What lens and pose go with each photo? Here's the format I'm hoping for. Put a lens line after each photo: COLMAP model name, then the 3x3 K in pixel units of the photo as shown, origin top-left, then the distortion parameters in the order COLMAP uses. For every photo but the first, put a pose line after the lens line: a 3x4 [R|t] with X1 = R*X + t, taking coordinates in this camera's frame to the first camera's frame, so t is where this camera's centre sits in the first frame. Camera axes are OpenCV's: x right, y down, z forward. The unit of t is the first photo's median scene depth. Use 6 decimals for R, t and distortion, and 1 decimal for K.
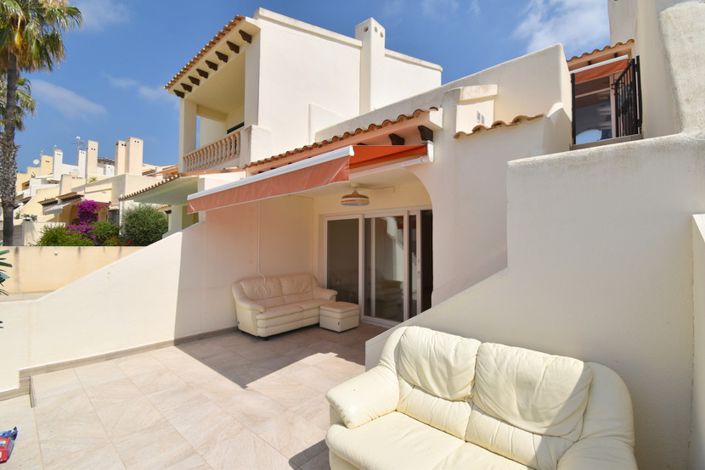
lens RADIAL K [[316.1, 0, 352.5], [0, 316.1, 235.0], [0, 0, 1]] dist [0.034957, -0.029448]
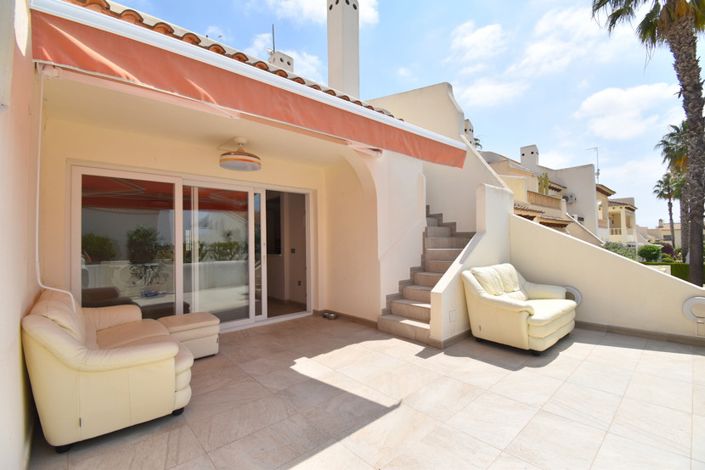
lens RADIAL K [[316.1, 0, 352.5], [0, 316.1, 235.0], [0, 0, 1]] dist [0.034957, -0.029448]
pose [[0.085920, 0.012870, 0.996219, -0.864725], [-0.019573, 0.999745, -0.011227, 0.075546], [-0.996110, -0.018534, 0.086150, 0.835832]]
